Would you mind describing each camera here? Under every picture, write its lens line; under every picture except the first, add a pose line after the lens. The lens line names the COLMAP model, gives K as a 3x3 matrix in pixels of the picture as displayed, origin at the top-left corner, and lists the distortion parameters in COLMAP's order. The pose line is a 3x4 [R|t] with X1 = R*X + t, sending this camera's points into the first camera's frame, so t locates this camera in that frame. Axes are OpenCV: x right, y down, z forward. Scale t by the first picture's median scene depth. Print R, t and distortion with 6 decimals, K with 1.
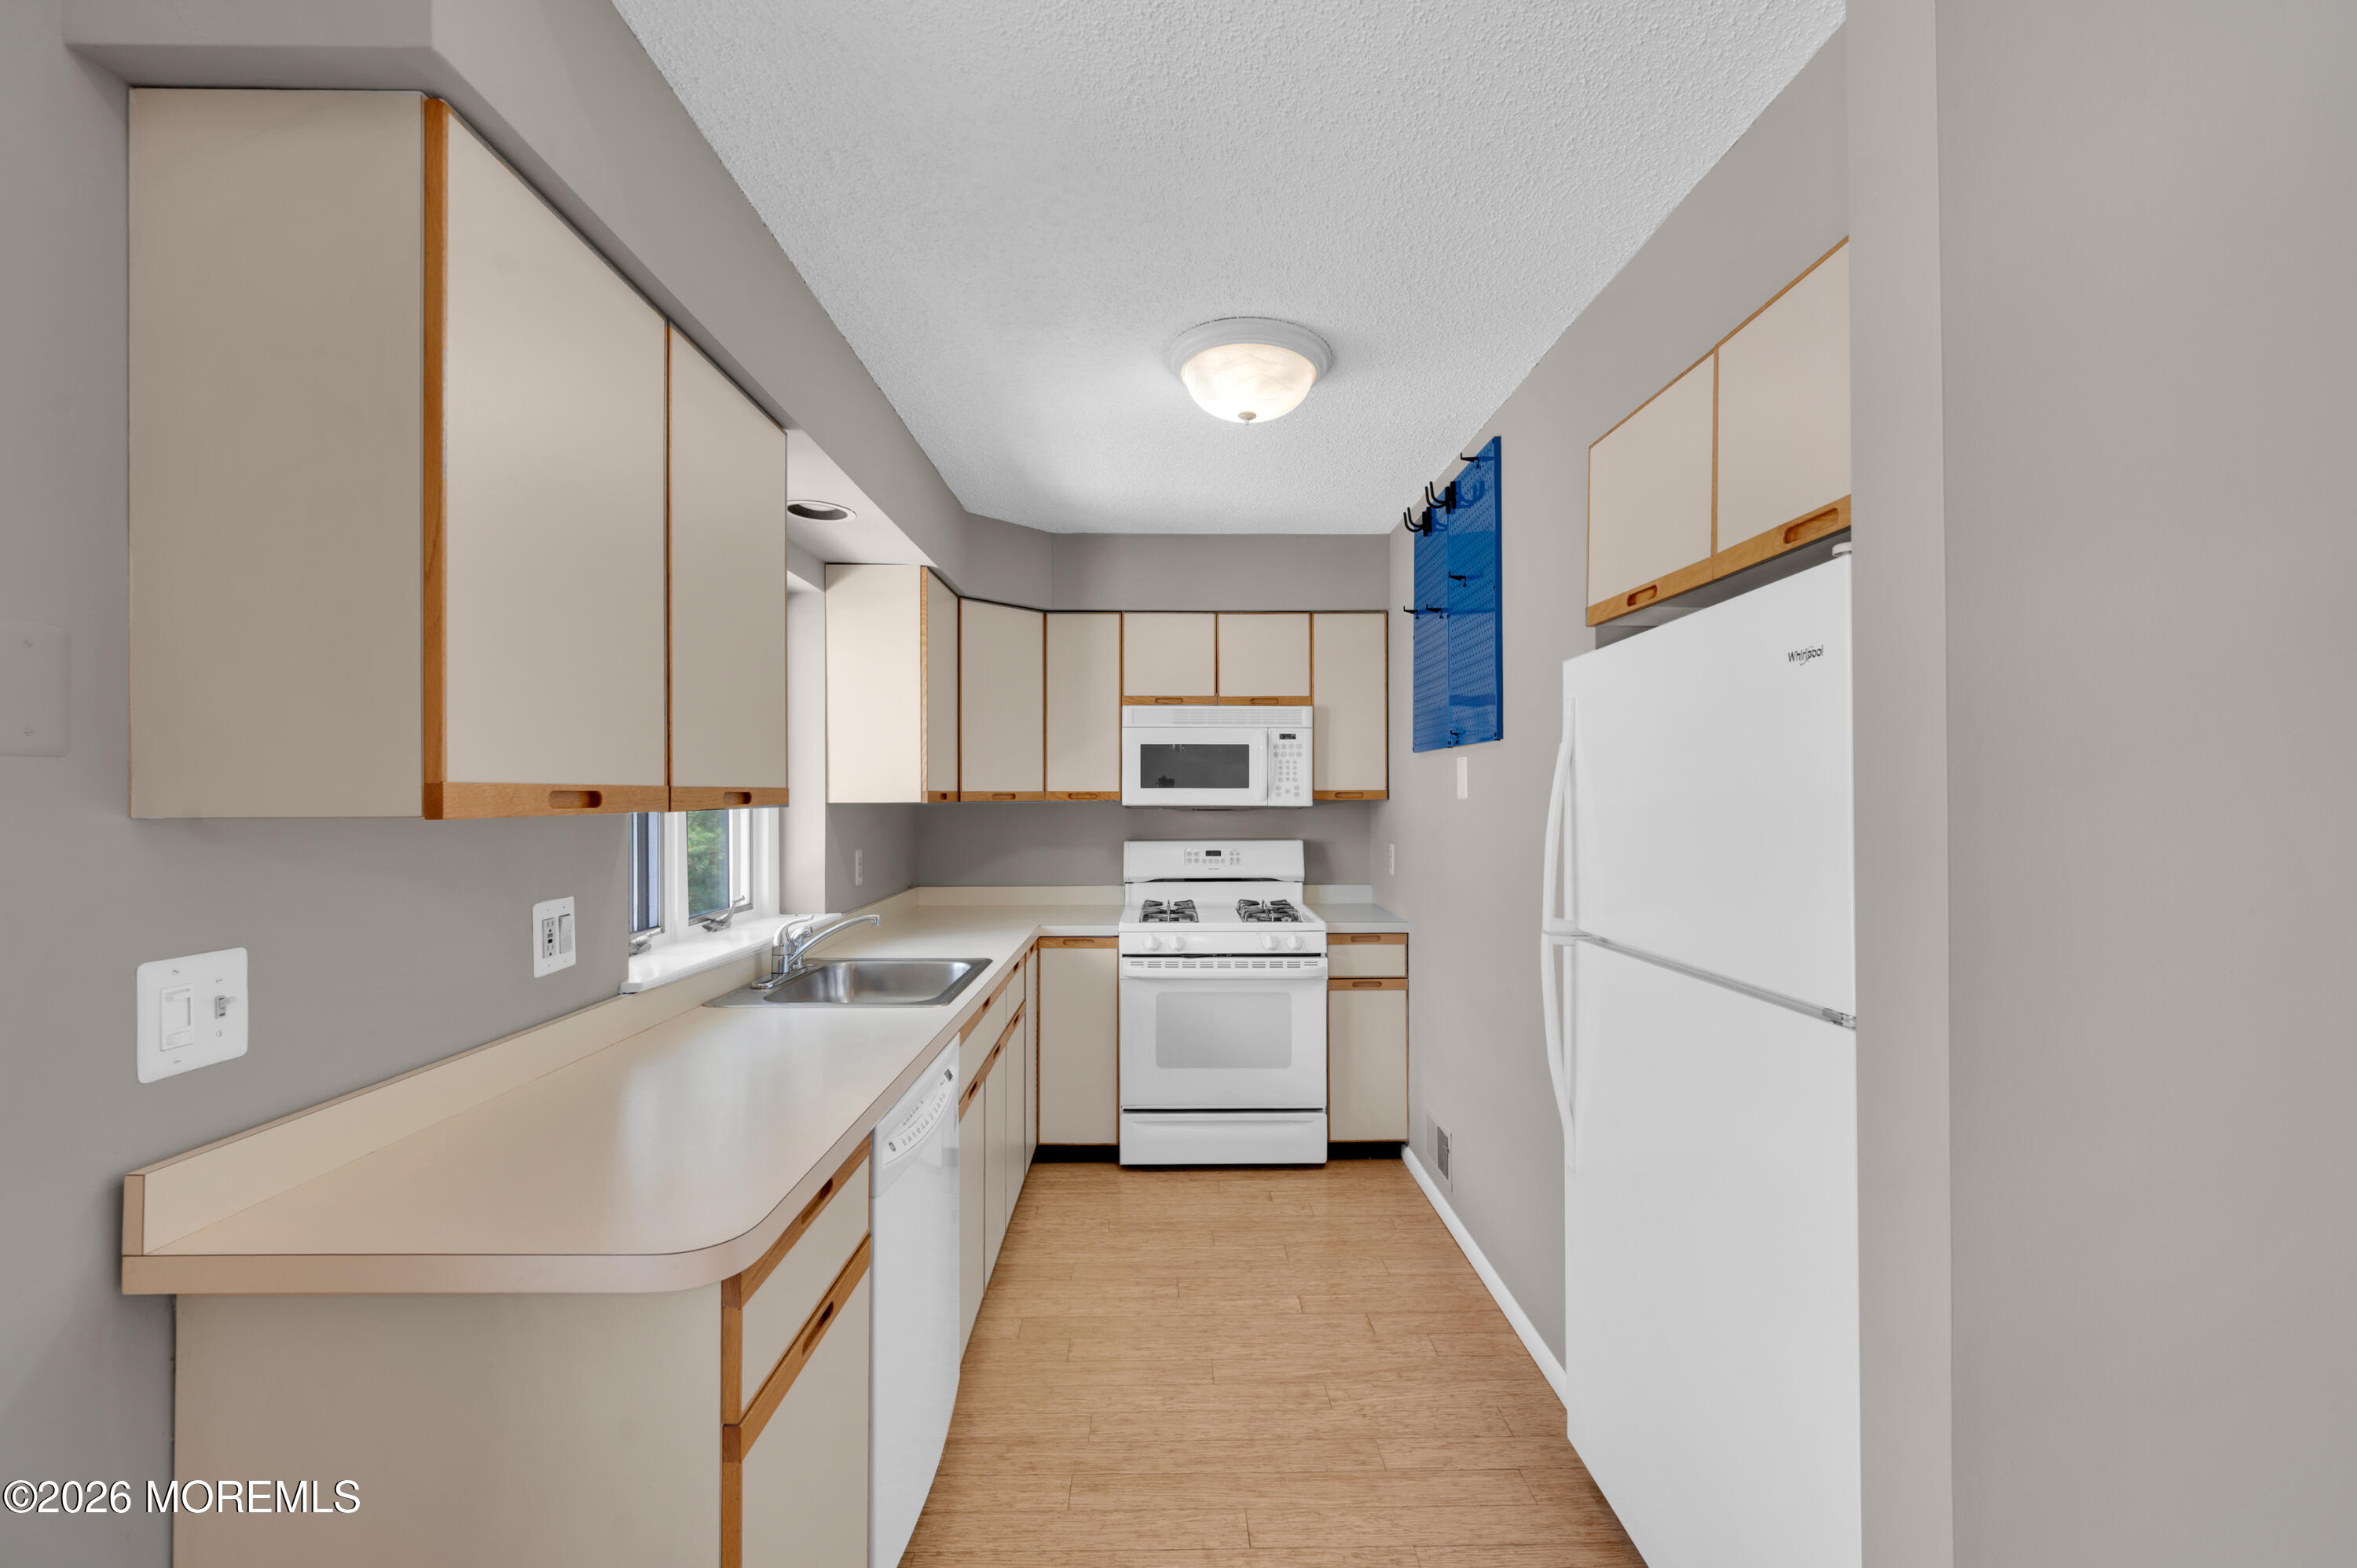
lens RADIAL K [[944.3, 0, 1177.7], [0, 944.3, 790.4], [0, 0, 1]] dist [0.004335, -0.001033]
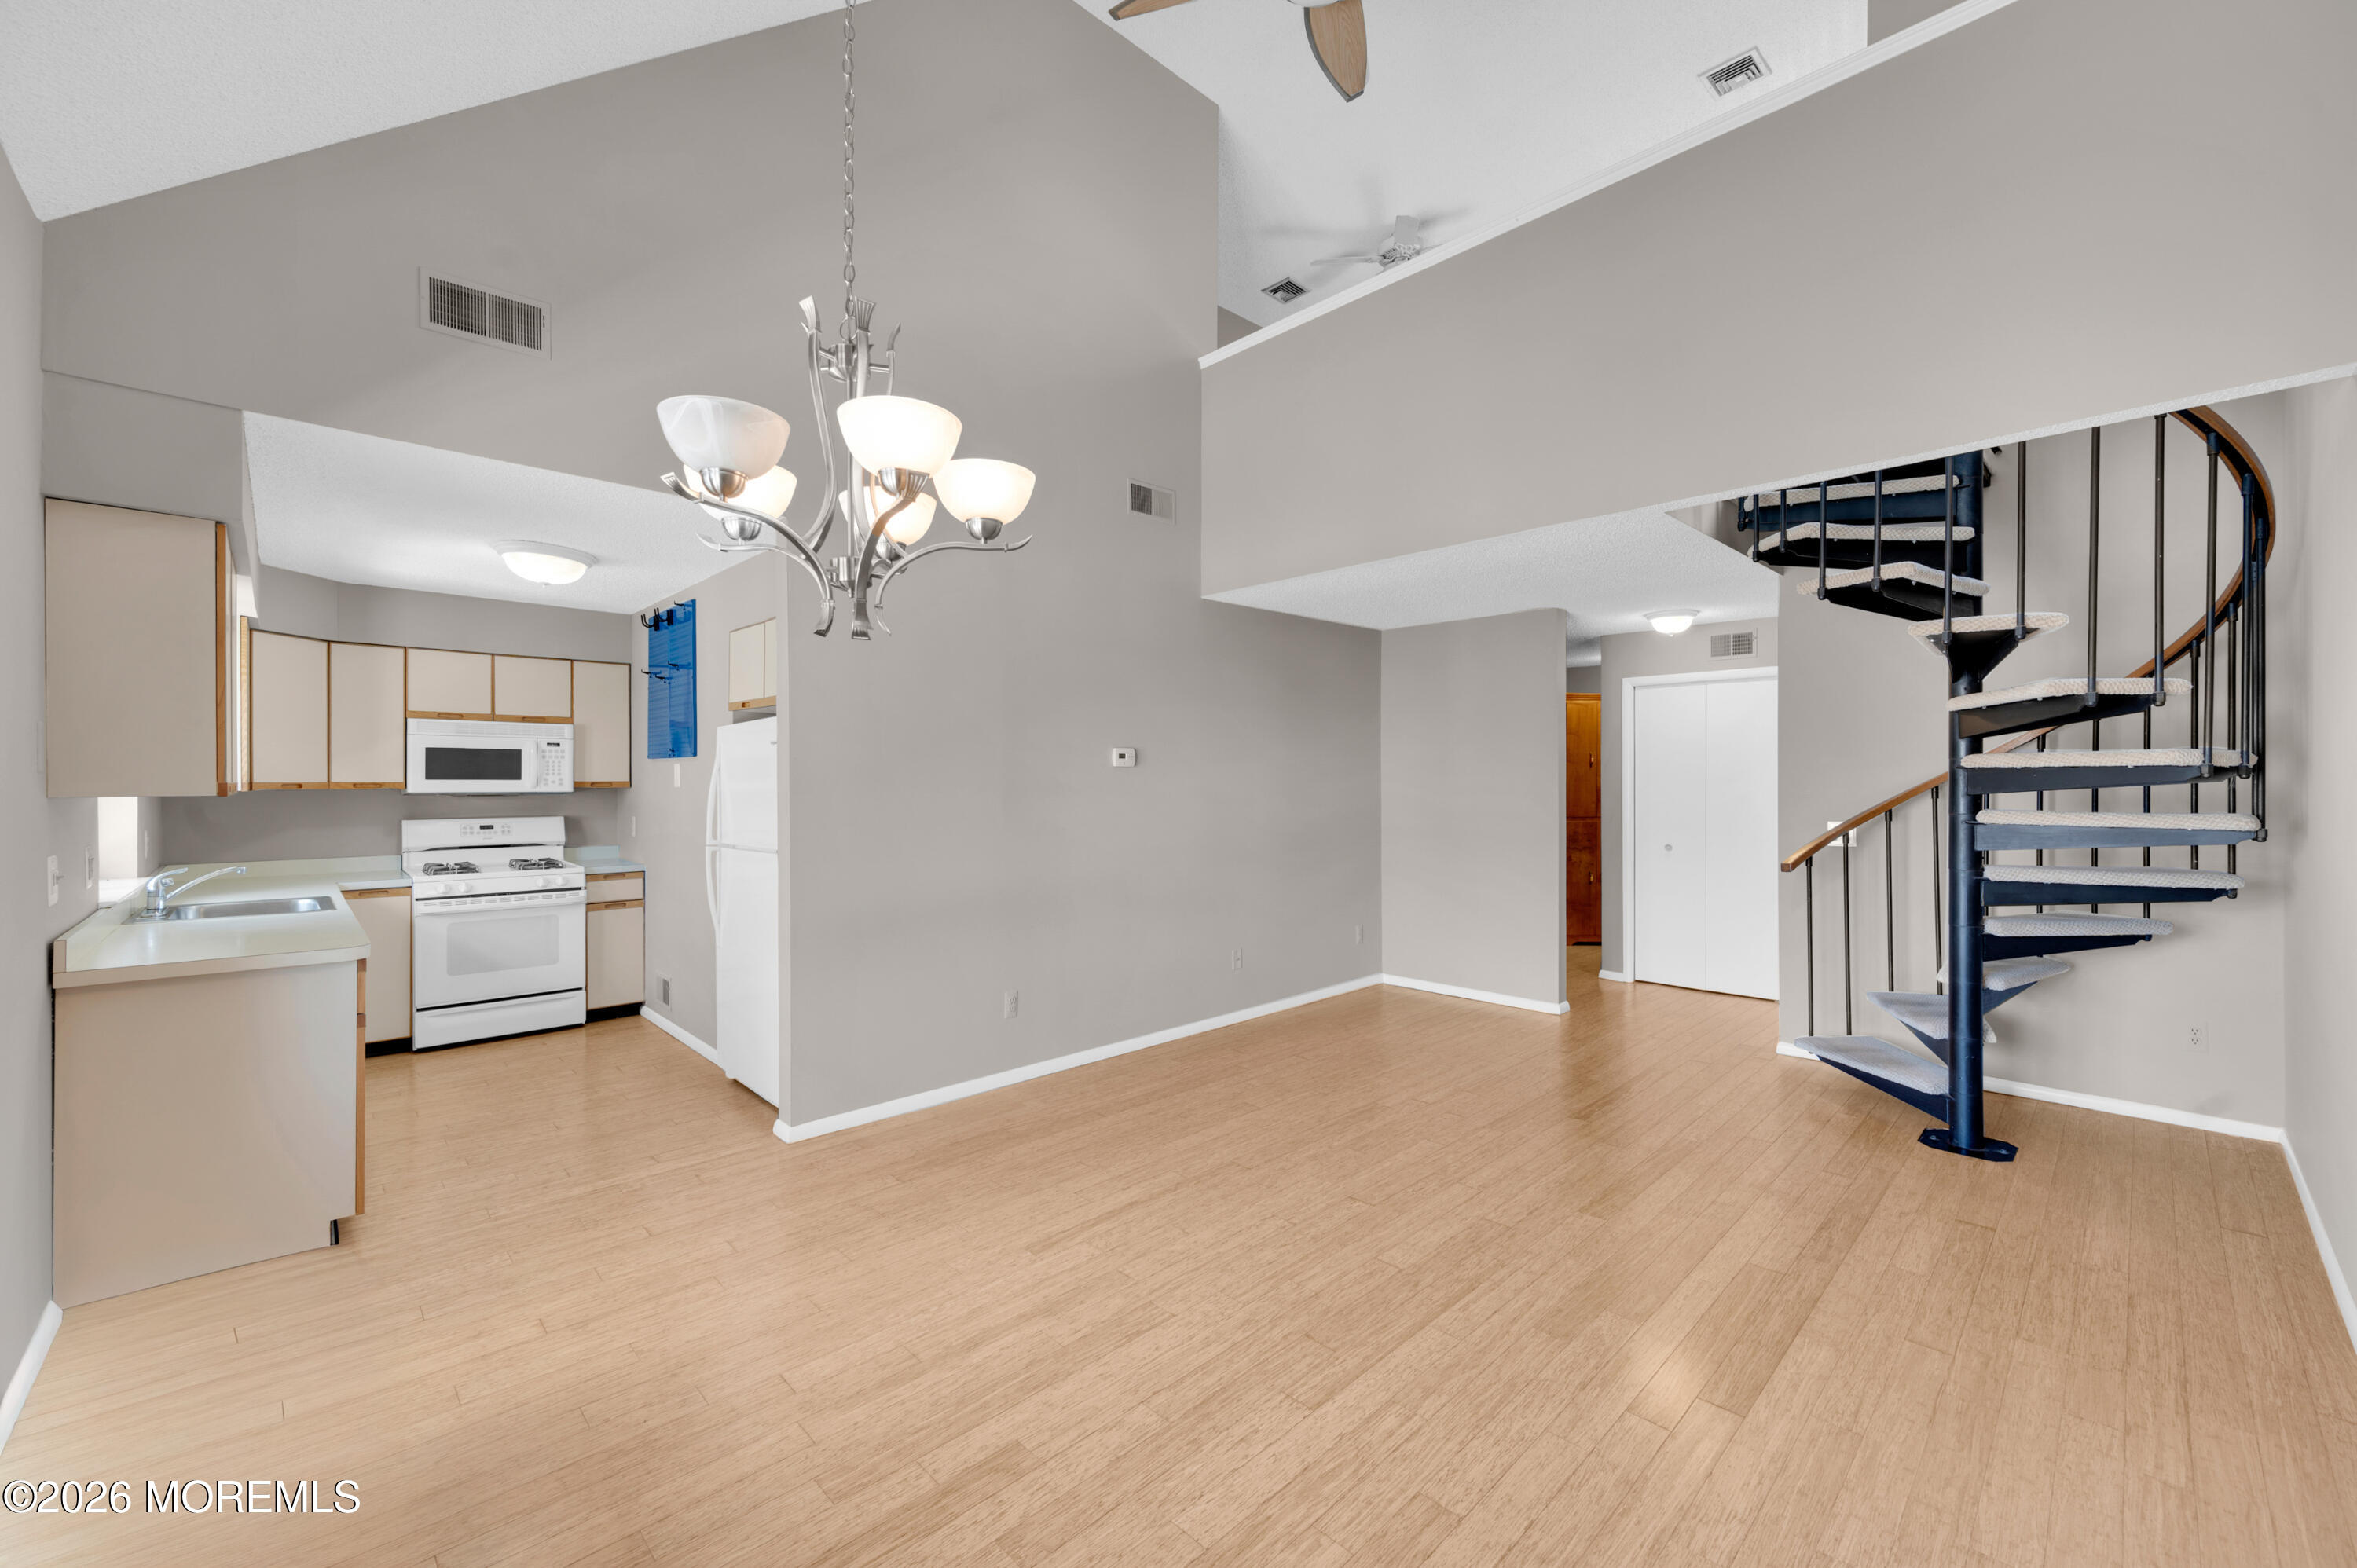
lens RADIAL K [[944.3, 0, 1169.3], [0, 944.3, 782.8], [0, 0, 1]] dist [0.004335, -0.001033]
pose [[0.741881, -0.001047, 0.670530, -0.191170], [-0.003550, 0.999979, 0.005489, -0.010941], [-0.670522, -0.006453, 0.741862, -0.876838]]
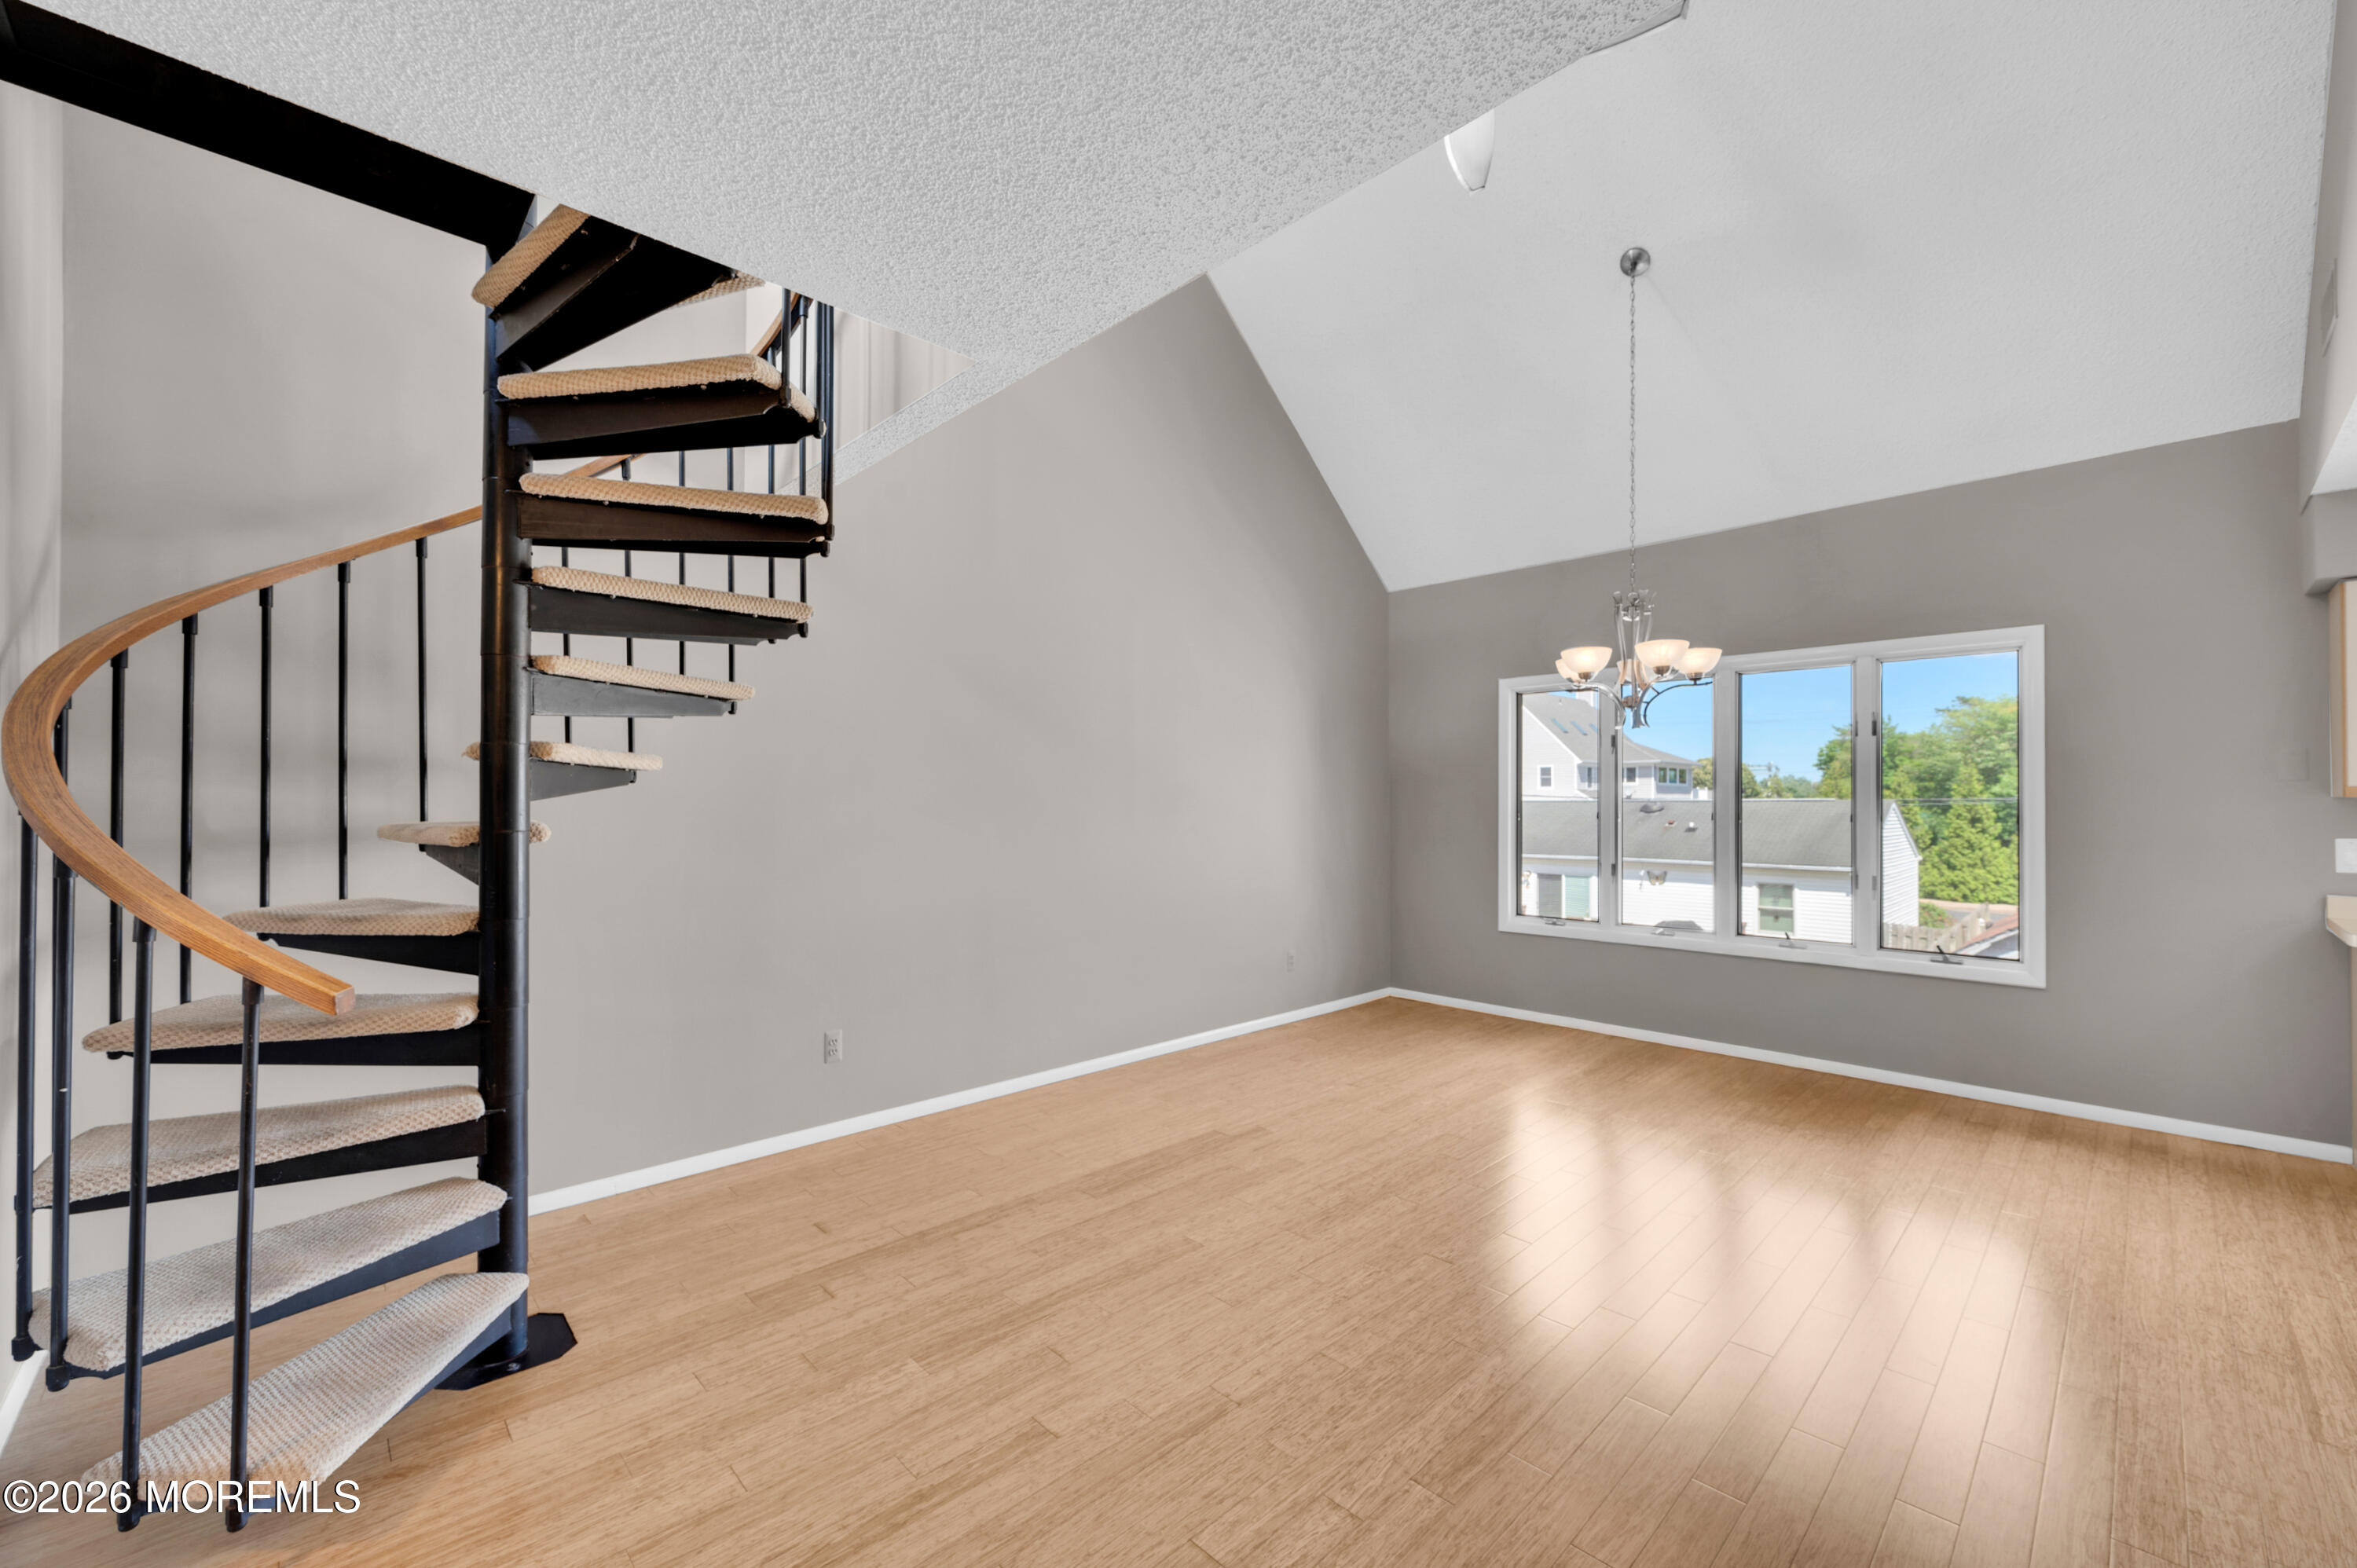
lens RADIAL K [[944.3, 0, 1190.3], [0, 944.3, 795.0], [0, 0, 1]] dist [0.004335, -0.001033]
pose [[-0.730372, -0.006260, -0.683021, 1.396872], [0.003257, 0.999915, -0.012647, 0.016298], [0.683042, -0.011462, -0.730289, 0.211333]]
